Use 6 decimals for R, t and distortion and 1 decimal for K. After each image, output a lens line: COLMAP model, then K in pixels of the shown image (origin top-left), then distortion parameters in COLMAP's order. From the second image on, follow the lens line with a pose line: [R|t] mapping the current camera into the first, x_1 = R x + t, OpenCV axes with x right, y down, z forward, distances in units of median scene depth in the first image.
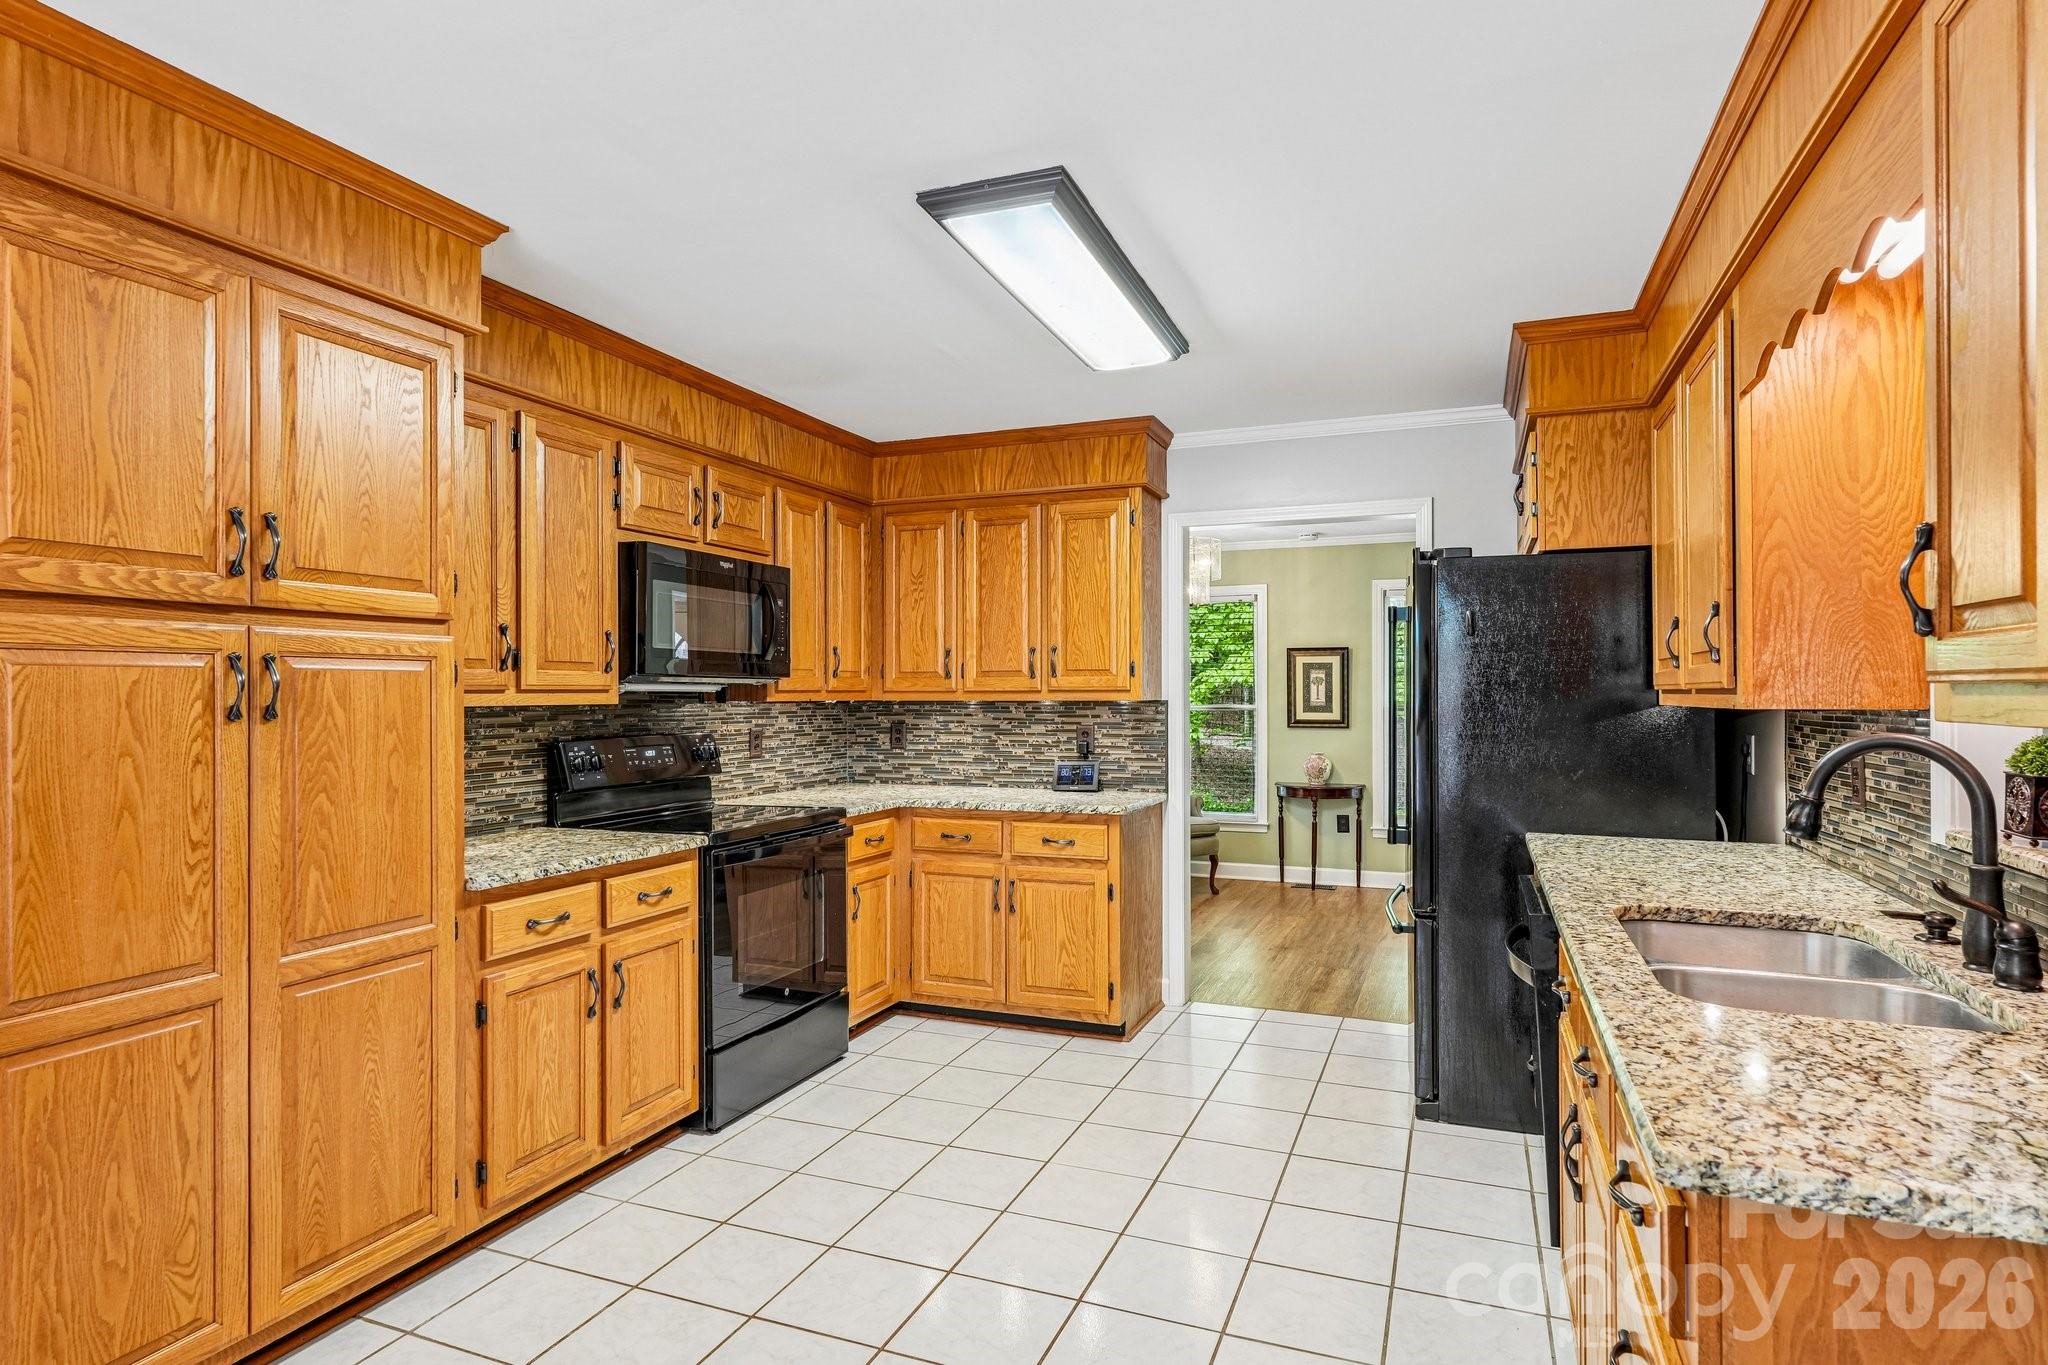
lens RADIAL K [[1063.8, 0, 1015.8], [0, 1063.8, 687.1], [0, 0, 1]] dist [0.000602, 0.001153]
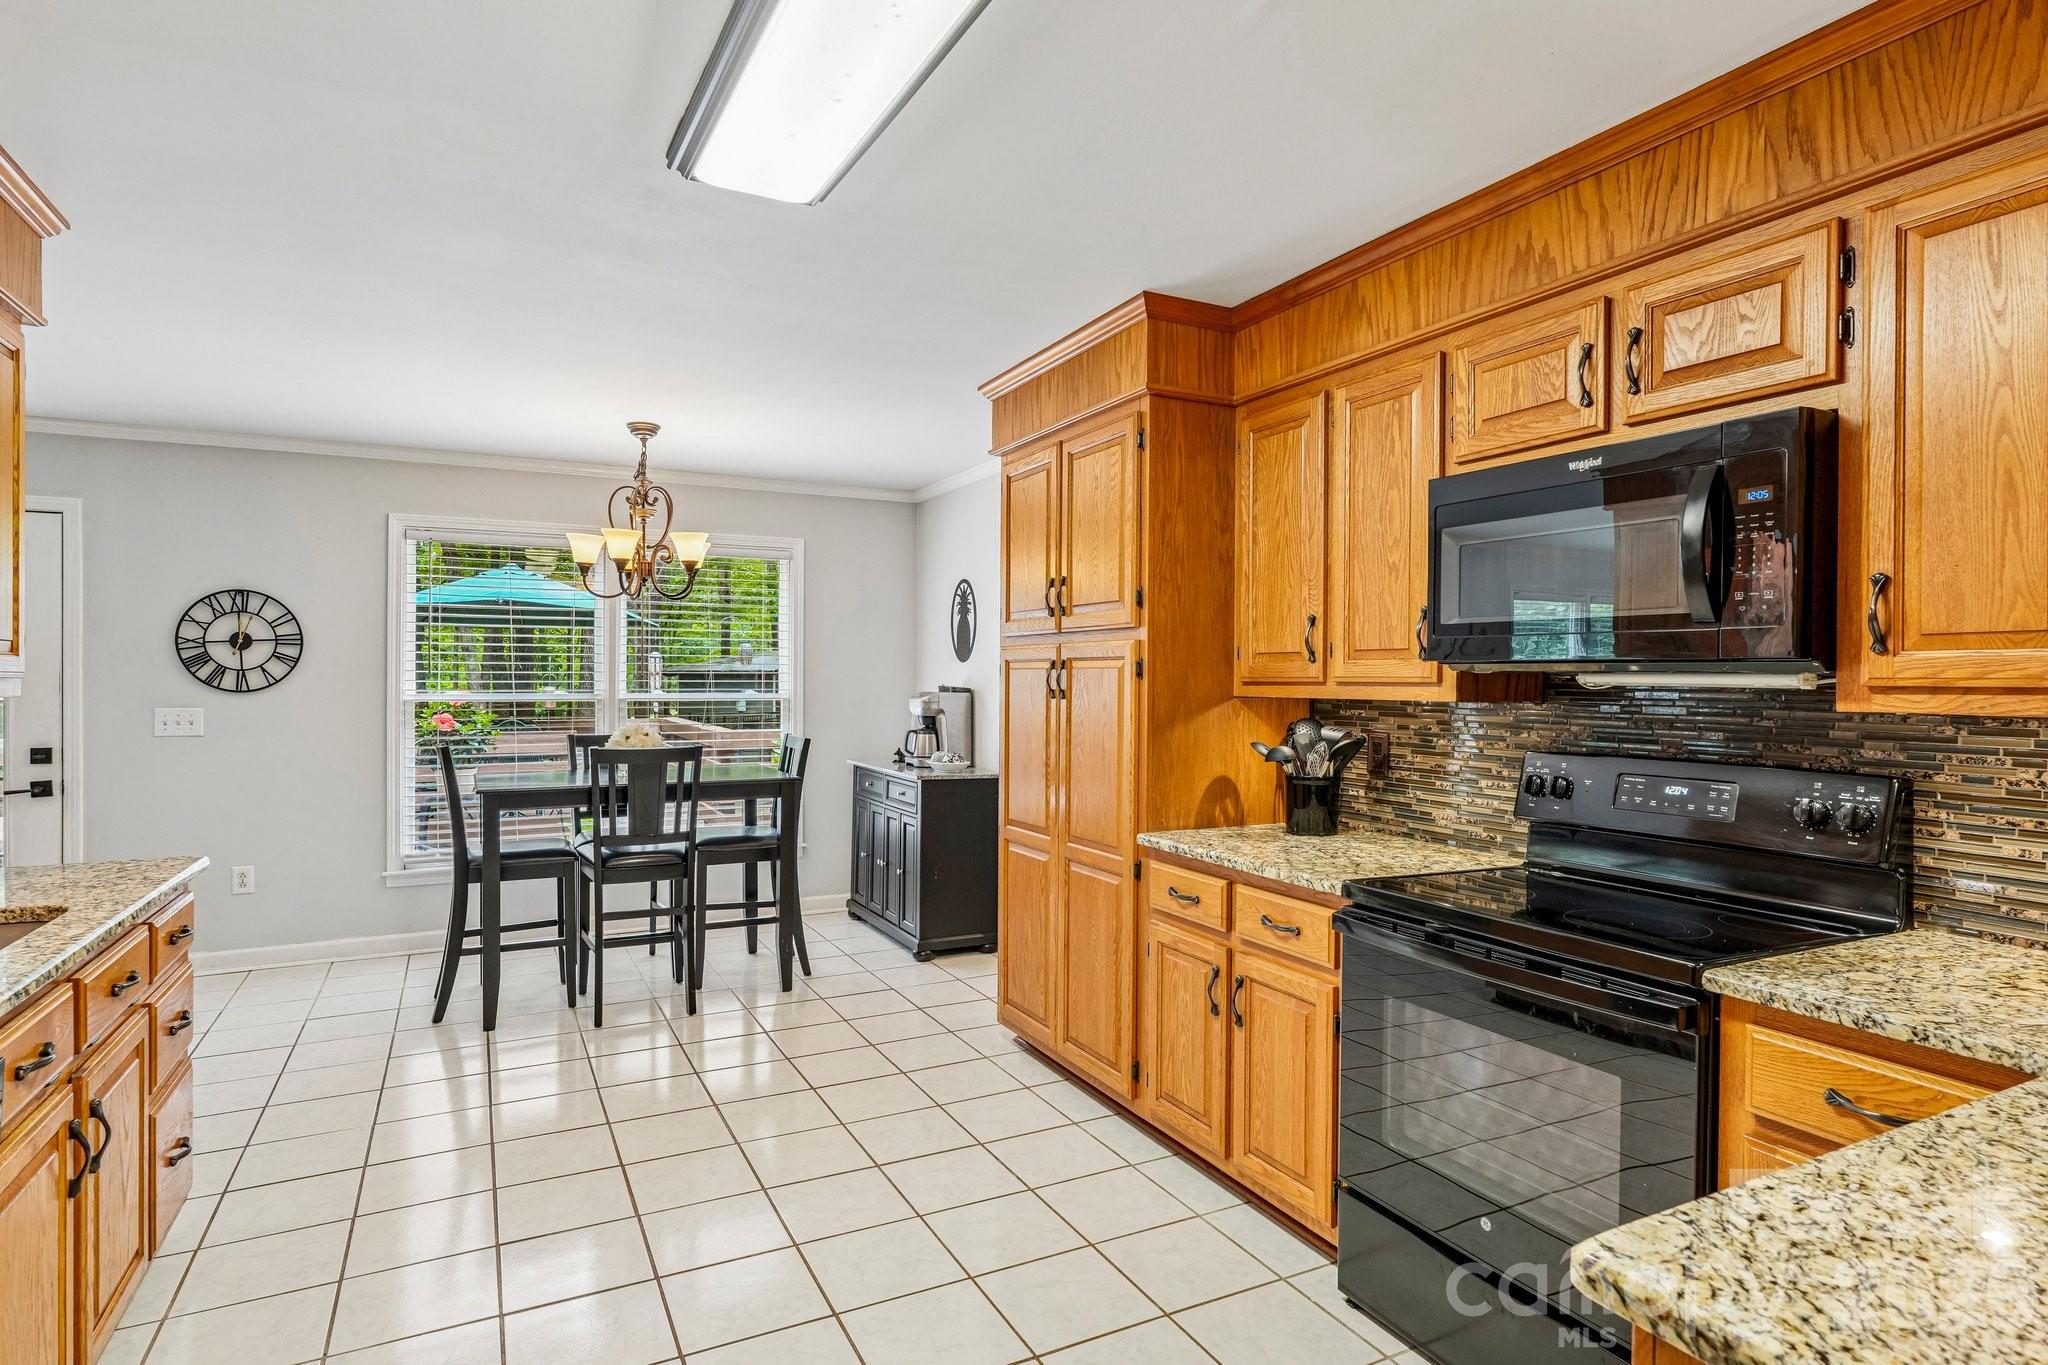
lens RADIAL K [[1063.8, 0, 1023.0], [0, 1063.8, 686.8], [0, 0, 1]] dist [0.000602, 0.001153]
pose [[-0.631194, 0.003336, -0.775618, 0.367504], [-0.000817, 0.999987, 0.004966, 0.001866], [0.775625, 0.003769, -0.631183, 1.146868]]
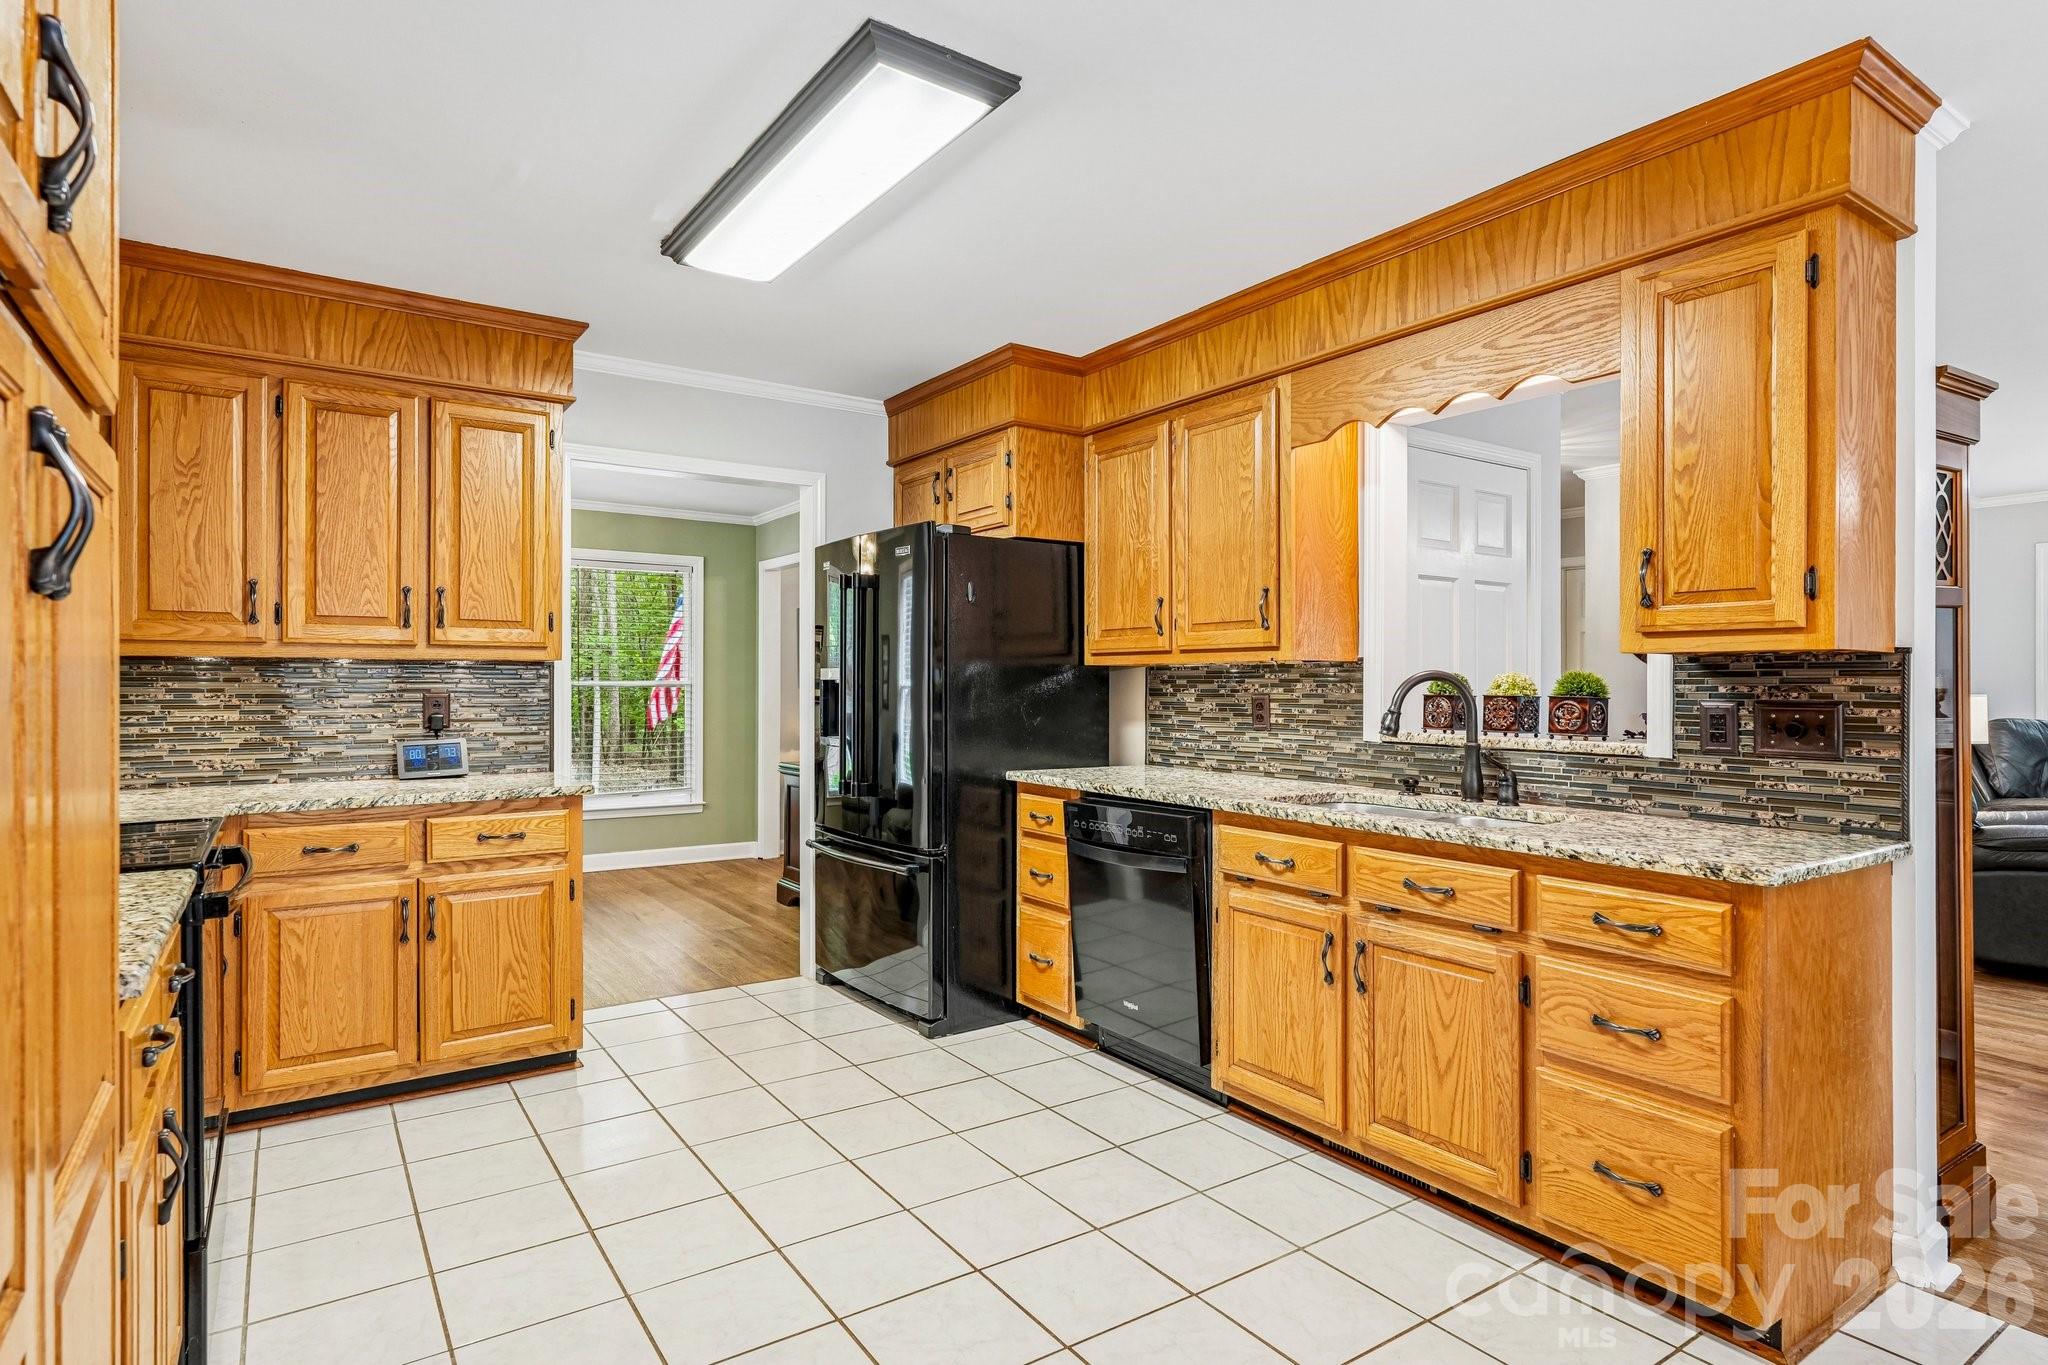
lens RADIAL K [[1063.8, 0, 955.8], [0, 1063.8, 680.3], [0, 0, 1]] dist [0.000602, 0.001153]
pose [[0.575992, 0.006192, 0.817432, -0.457726], [-0.008859, 0.999960, -0.001332, 0.031770], [-0.817408, -0.006474, 0.576023, 0.311525]]
